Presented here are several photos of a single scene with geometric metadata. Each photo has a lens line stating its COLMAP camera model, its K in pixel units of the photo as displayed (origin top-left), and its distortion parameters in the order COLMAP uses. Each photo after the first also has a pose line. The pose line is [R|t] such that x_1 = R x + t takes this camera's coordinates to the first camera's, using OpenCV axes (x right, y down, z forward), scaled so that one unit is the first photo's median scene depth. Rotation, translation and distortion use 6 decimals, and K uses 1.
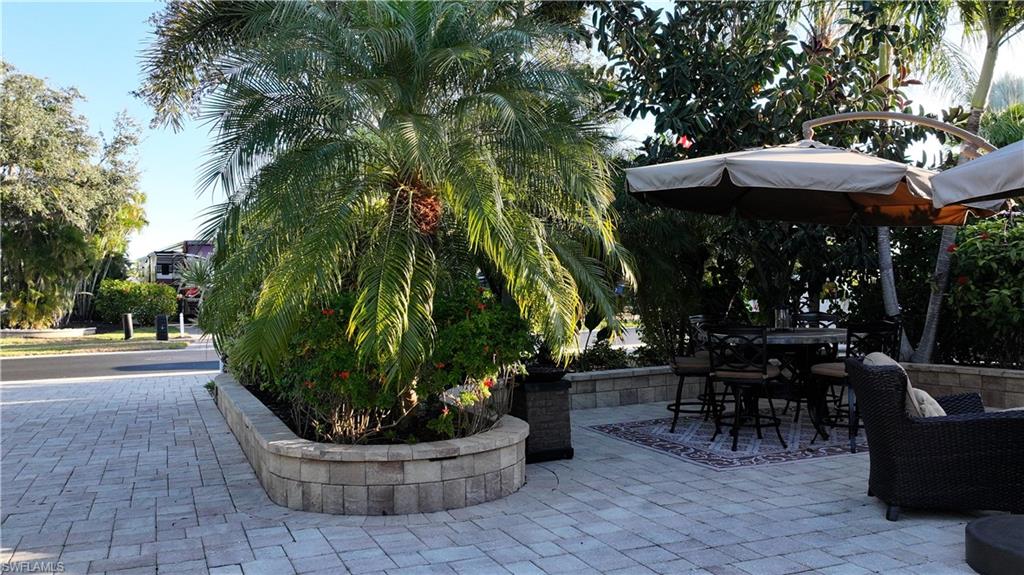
lens RADIAL K [[846.0, 0, 512.5], [0, 846.0, 285.4], [0, 0, 1]] dist [0.011617, -0.016202]
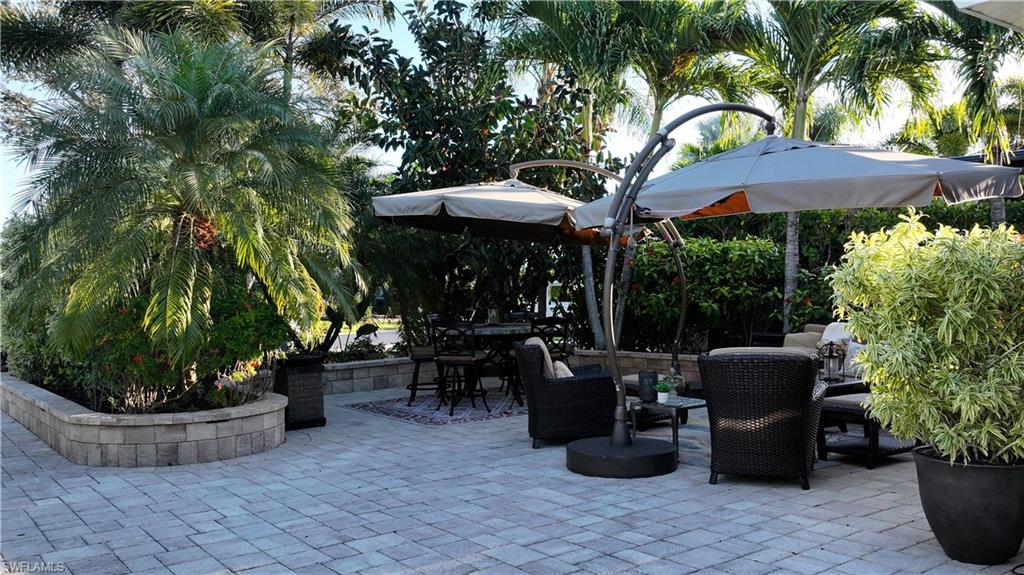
lens RADIAL K [[846.0, 0, 515.1], [0, 846.0, 289.0], [0, 0, 1]] dist [0.011617, -0.016202]
pose [[0.967590, 0.002227, 0.252518, 0.026032], [-0.002271, 0.999997, -0.000118, -0.002334], [-0.252518, -0.000460, 0.967592, -0.314083]]
